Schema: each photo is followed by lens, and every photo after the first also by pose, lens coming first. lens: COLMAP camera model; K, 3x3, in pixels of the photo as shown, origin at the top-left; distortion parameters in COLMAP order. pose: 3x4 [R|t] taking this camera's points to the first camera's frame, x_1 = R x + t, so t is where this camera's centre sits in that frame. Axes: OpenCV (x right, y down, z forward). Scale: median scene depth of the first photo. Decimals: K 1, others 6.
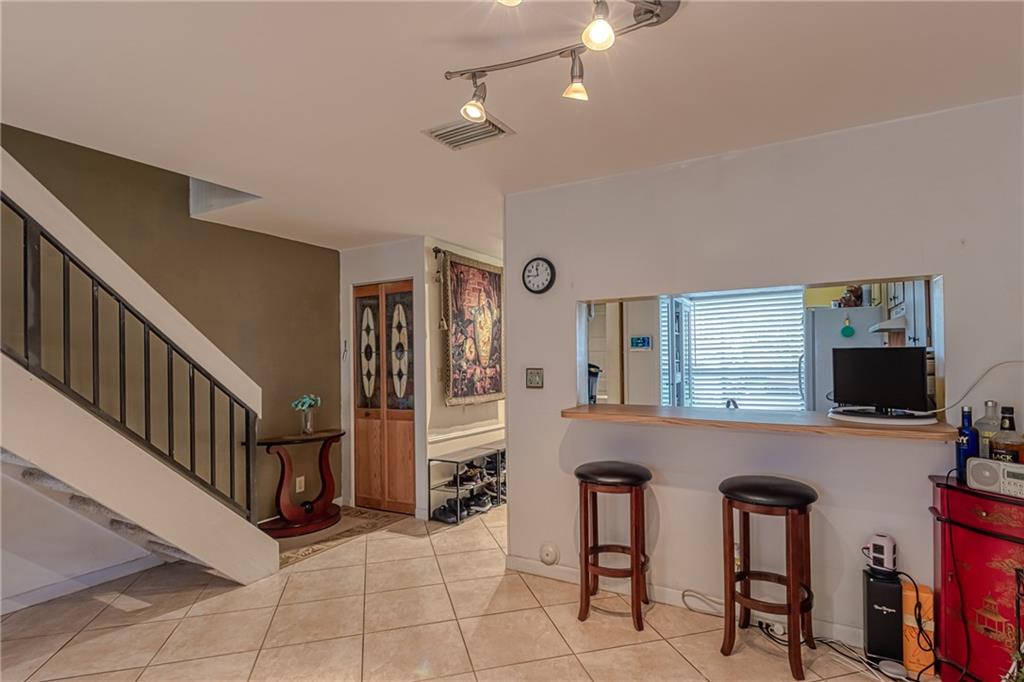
lens RADIAL K [[515.3, 0, 514.5], [0, 515.3, 354.5], [0, 0, 1]] dist [0.016702, -0.012795]
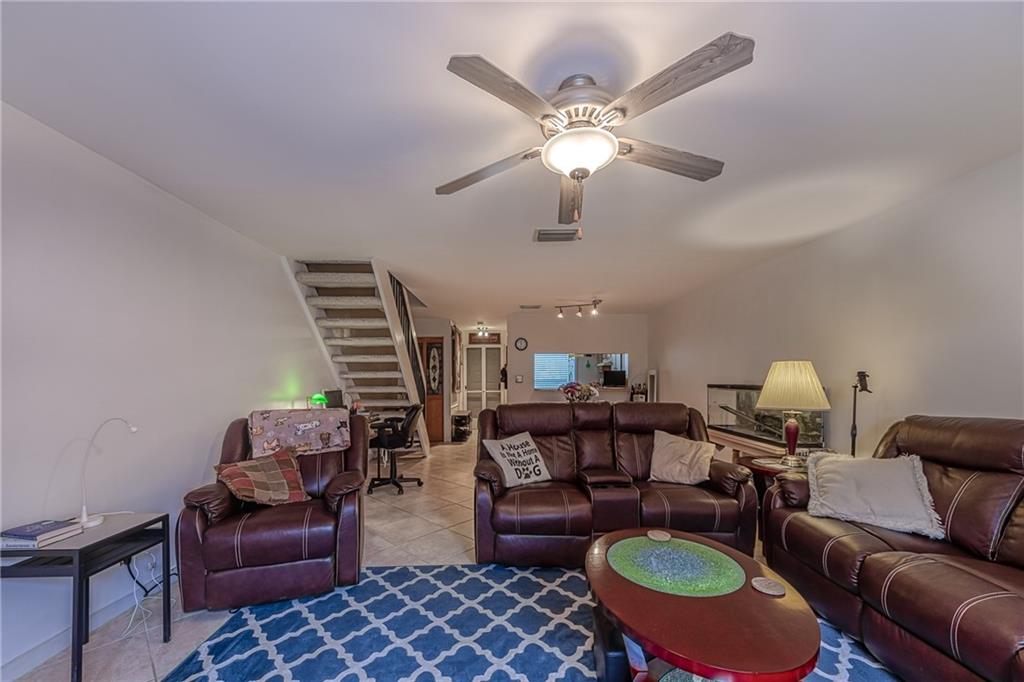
lens RADIAL K [[399.7, 0, 508.7], [0, 399.7, 375.4], [0, 0, 1]] dist [-0.000512, -0.000194]
pose [[0.863176, 0.012813, 0.504740, -0.854878], [-0.012820, 0.999912, -0.003457, 0.024767], [-0.504740, -0.003487, 0.863265, -0.684139]]
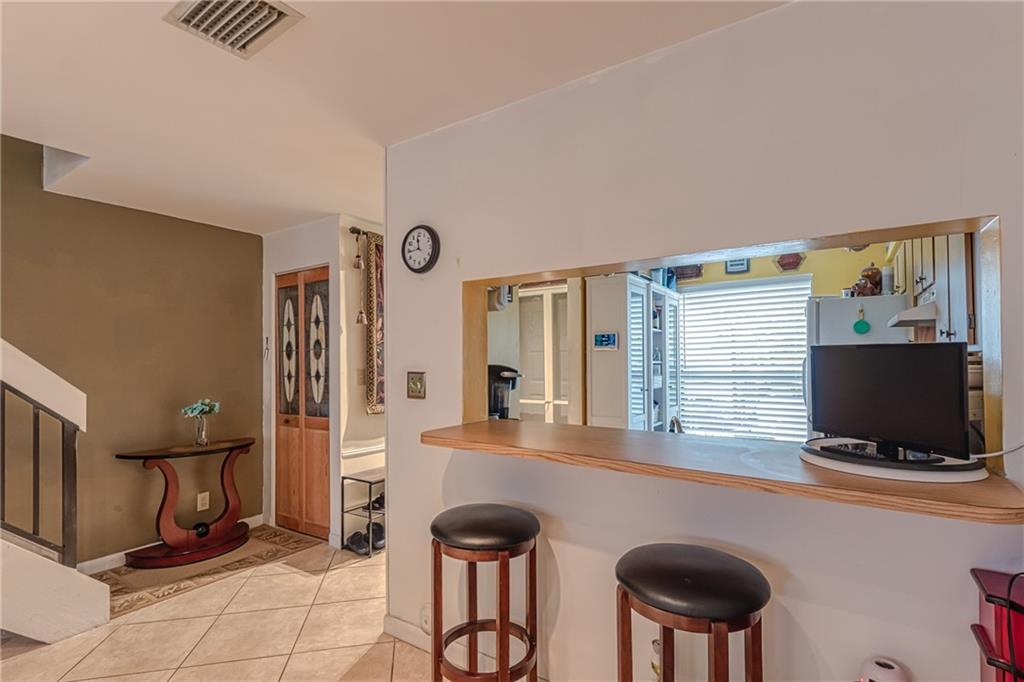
lens RADIAL K [[489.2, 0, 513.2], [0, 489.2, 353.7], [0, 0, 1]] dist [0.002765, 0.000179]
pose [[0.997065, 0.004698, -0.076417, 0.174335], [-0.004796, 0.999988, -0.001105, 0.000070], [0.076411, 0.001469, 0.997075, 0.218664]]
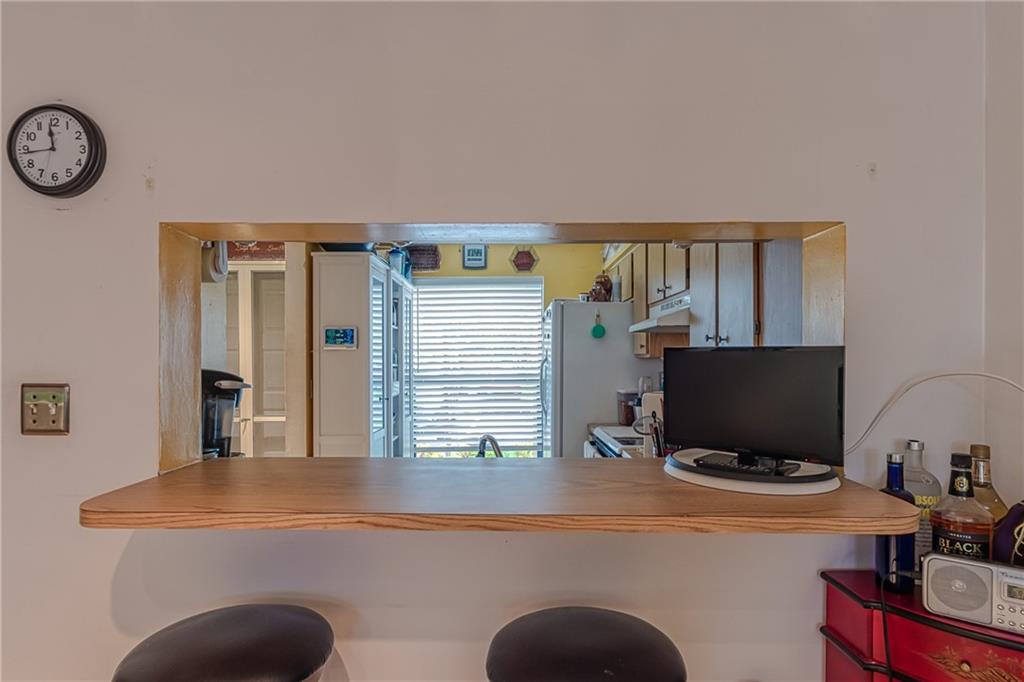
lens RADIAL K [[537.2, 0, 514.6], [0, 537.2, 363.3], [0, 0, 1]] dist [0.000300, -0.000579]
pose [[0.864925, 0.008731, 0.501825, 0.106710], [-0.014656, 0.999862, 0.007863, 0.001676], [-0.501687, -0.014155, 0.864934, 0.340645]]
